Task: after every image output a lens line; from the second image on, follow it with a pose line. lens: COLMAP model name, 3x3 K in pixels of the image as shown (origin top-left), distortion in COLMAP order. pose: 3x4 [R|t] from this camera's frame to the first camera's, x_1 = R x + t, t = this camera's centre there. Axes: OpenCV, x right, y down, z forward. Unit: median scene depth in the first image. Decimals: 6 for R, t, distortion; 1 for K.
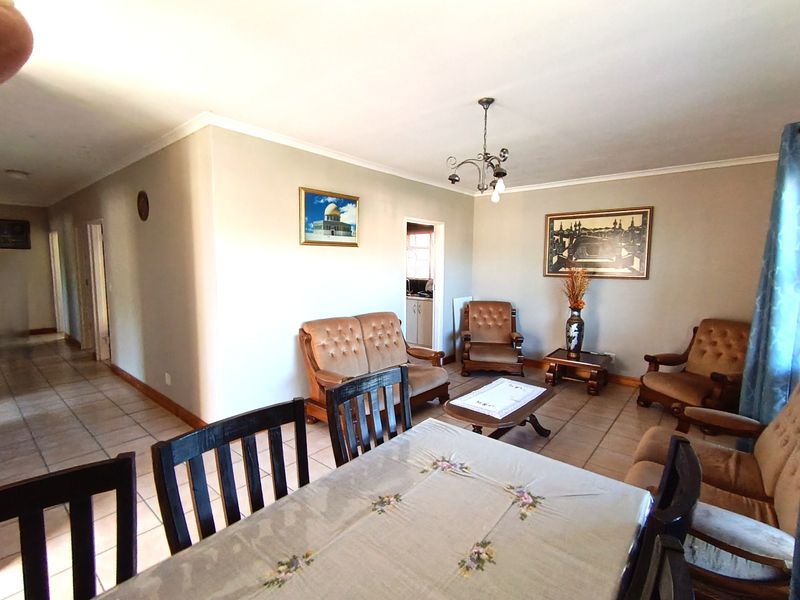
lens RADIAL K [[379.5, 0, 398.6], [0, 379.5, 300.0], [0, 0, 1]] dist [-0.006427, -0.000189]
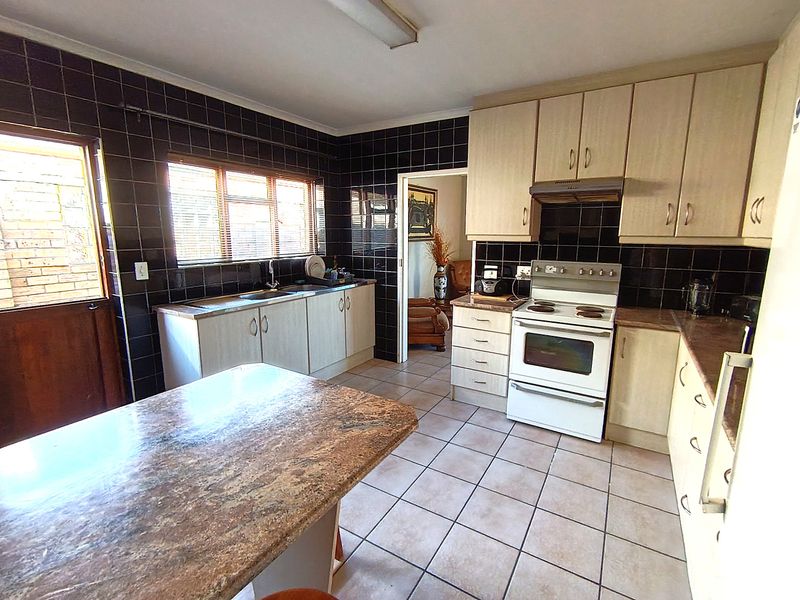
lens RADIAL K [[379.5, 0, 398.4], [0, 379.5, 302.7], [0, 0, 1]] dist [-0.006427, -0.000189]
pose [[-0.151862, -0.184103, 0.971105, -0.758480], [0.092409, 0.975552, 0.199397, -0.119040], [-0.984072, 0.120019, -0.131136, 1.296191]]
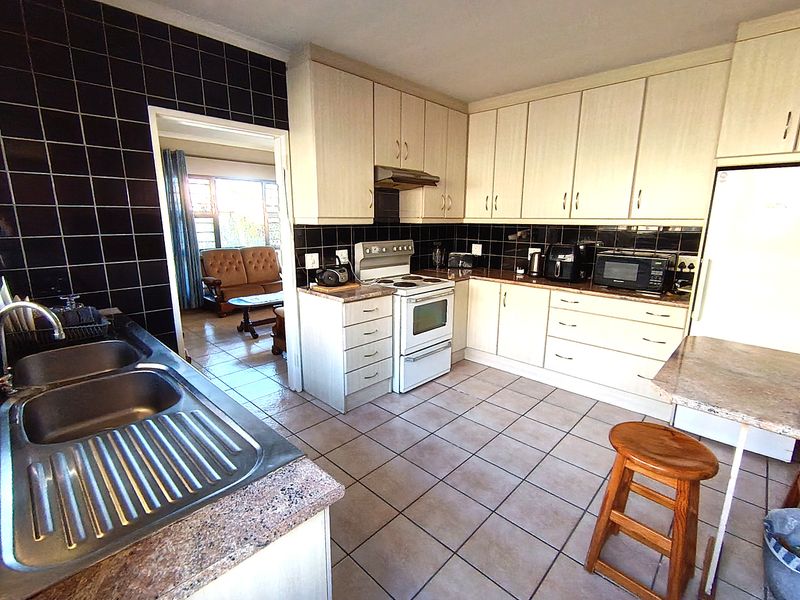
lens RADIAL K [[379.5, 0, 404.2], [0, 379.5, 299.9], [0, 0, 1]] dist [-0.006427, -0.000189]
pose [[-0.998594, -0.018811, 0.049550, -0.226857], [-0.002653, 0.951467, 0.307739, -0.148622], [-0.052934, 0.307175, -0.950180, 1.646291]]
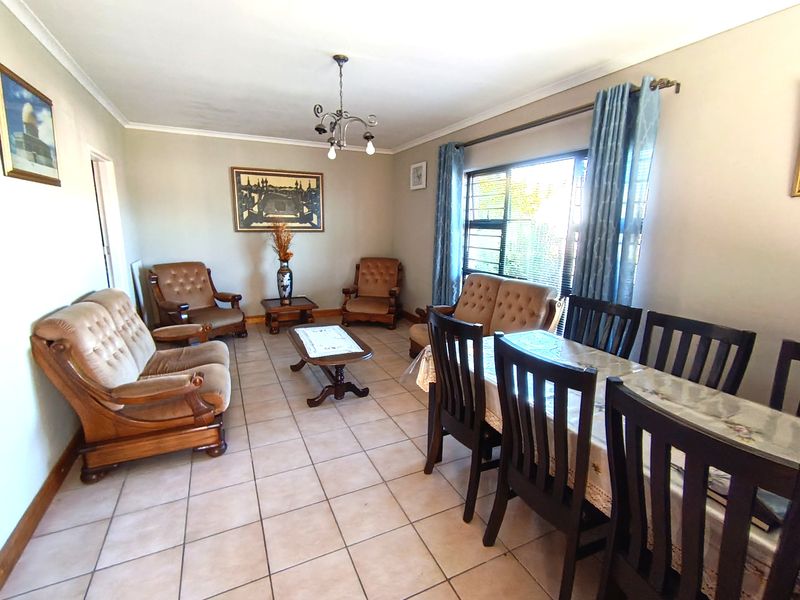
lens RADIAL K [[379.5, 0, 404.3], [0, 379.5, 298.2], [0, 0, 1]] dist [-0.006427, -0.000189]
pose [[0.395054, -0.177617, 0.901324, -0.404435], [0.080303, 0.984052, 0.158723, -0.014997], [-0.915142, 0.009675, 0.403016, 0.229295]]
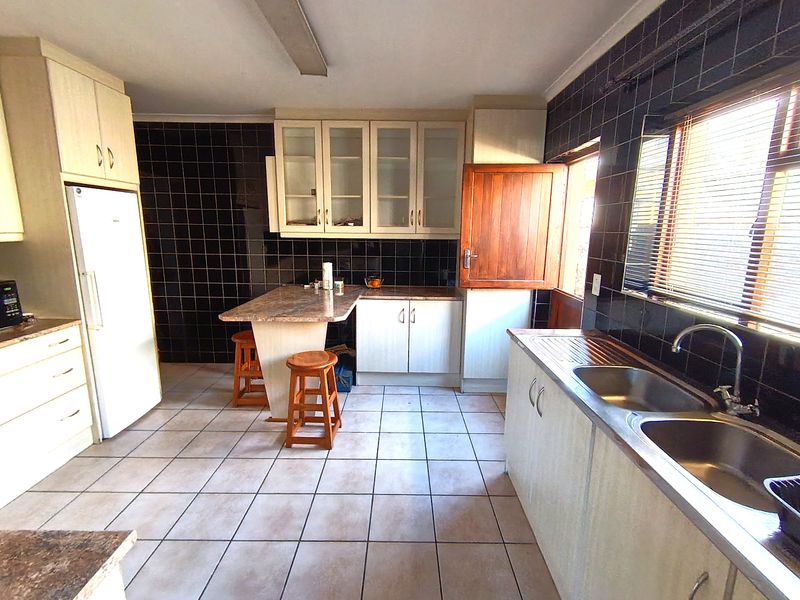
lens RADIAL K [[379.5, 0, 397.8], [0, 379.5, 299.8], [0, 0, 1]] dist [-0.006427, -0.000189]
pose [[0.629402, 0.149073, -0.762647, 0.079659], [-0.084681, 0.988740, 0.123380, -0.106162], [0.772452, -0.013074, 0.634939, 1.102145]]
